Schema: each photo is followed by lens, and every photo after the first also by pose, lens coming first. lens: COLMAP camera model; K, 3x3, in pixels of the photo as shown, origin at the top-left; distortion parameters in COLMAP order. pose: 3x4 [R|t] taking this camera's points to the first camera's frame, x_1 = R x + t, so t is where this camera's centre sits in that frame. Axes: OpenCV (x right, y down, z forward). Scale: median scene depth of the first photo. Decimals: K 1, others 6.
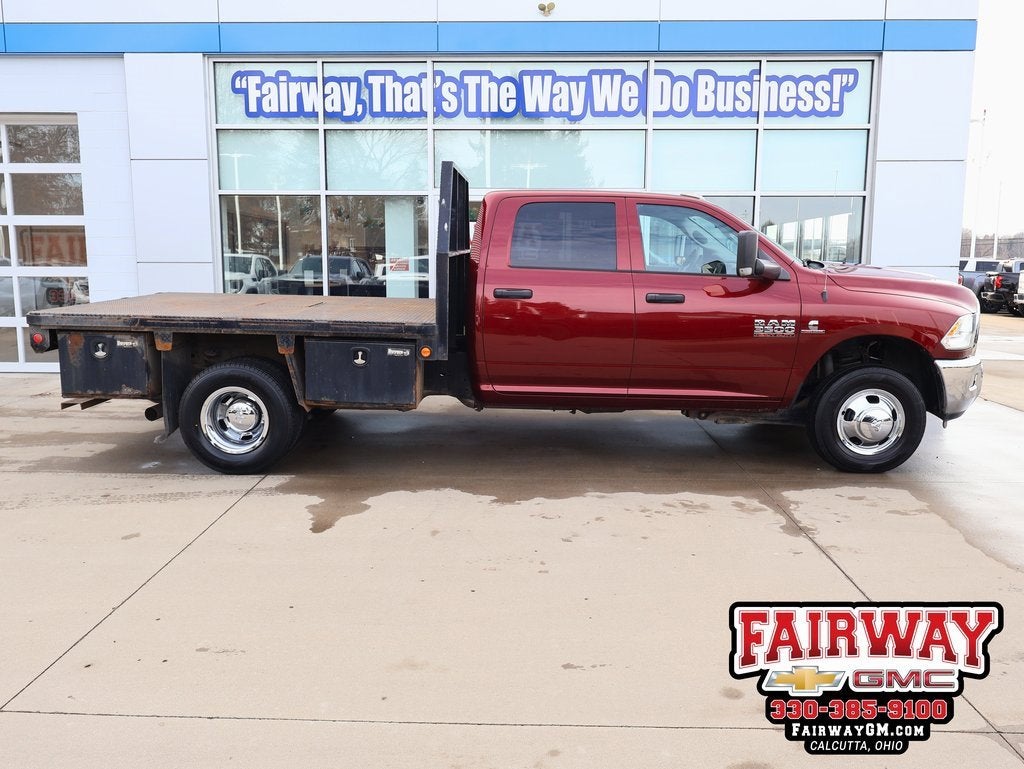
lens RADIAL K [[848.7, 0, 505.6], [0, 848.7, 385.3], [0, 0, 1]] dist [0.001117, 0.000484]
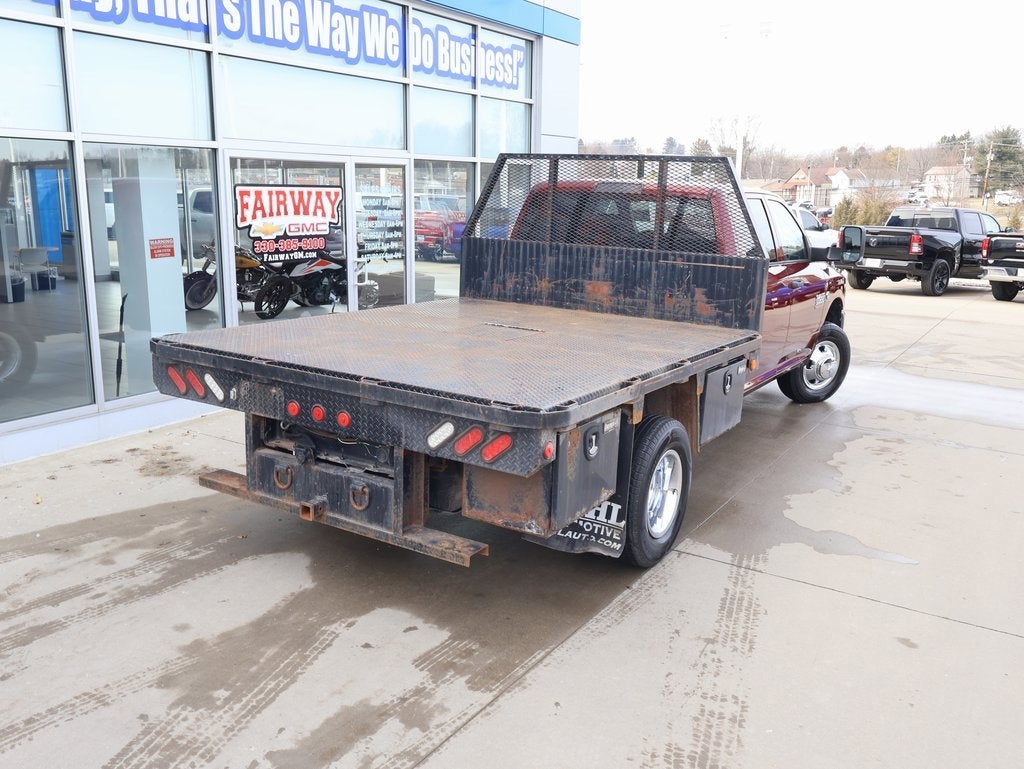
lens RADIAL K [[903.7, 0, 503.1], [0, 903.7, 387.0], [0, 0, 1]] dist [-0.001064, 0.004601]
pose [[0.509793, -0.183410, 0.840519, -0.645175], [0.113178, 0.982817, 0.145815, -0.114805], [-0.852820, 0.020792, 0.521791, 0.422843]]
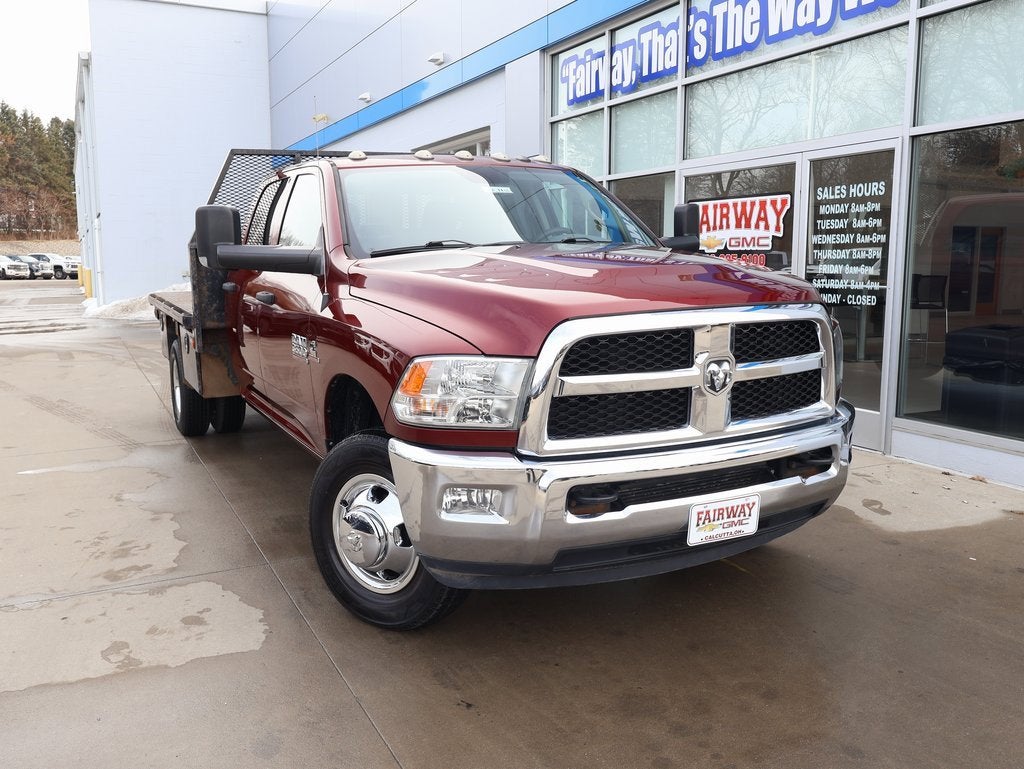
lens RADIAL K [[903.7, 0, 503.1], [0, 903.7, 387.0], [0, 0, 1]] dist [-0.001064, 0.004601]
pose [[0.456059, 0.119755, -0.881855, 0.611867], [-0.125333, 0.989672, 0.069580, -0.064256], [0.881080, 0.078793, 0.466358, 0.491600]]
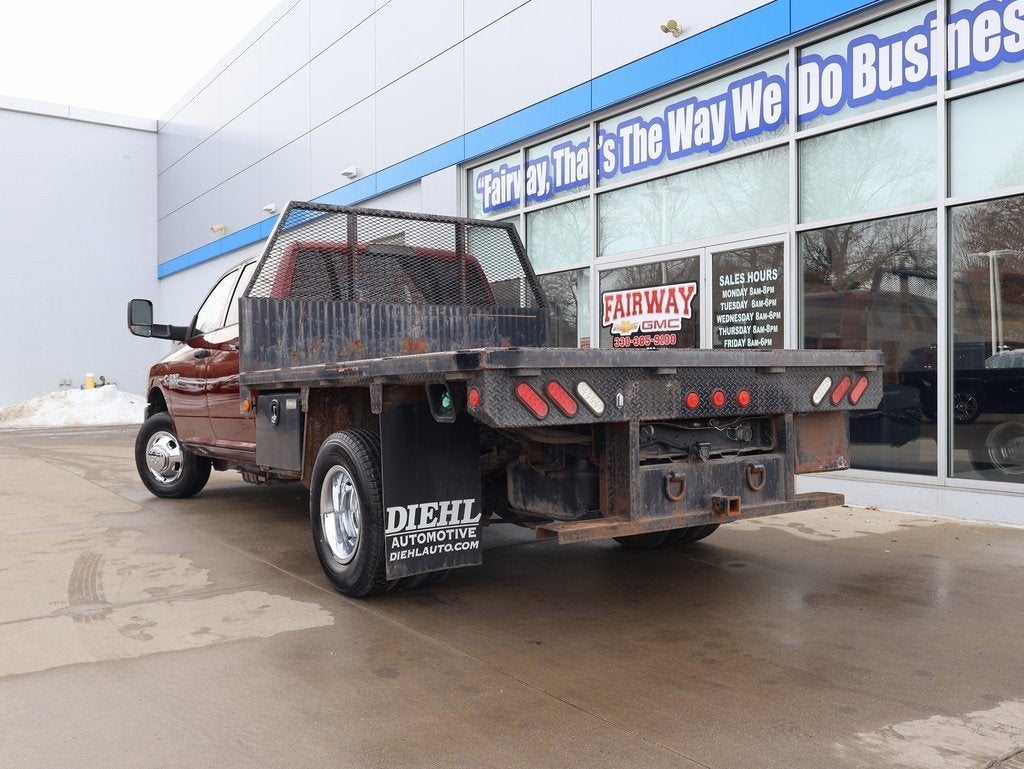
lens RADIAL K [[903.7, 0, 503.1], [0, 903.7, 387.0], [0, 0, 1]] dist [-0.001064, 0.004601]
pose [[0.589247, -0.002306, -0.807950, 0.640033], [-0.110563, 0.990359, -0.083461, -0.006780], [0.800352, 0.138508, 0.583311, 0.391747]]
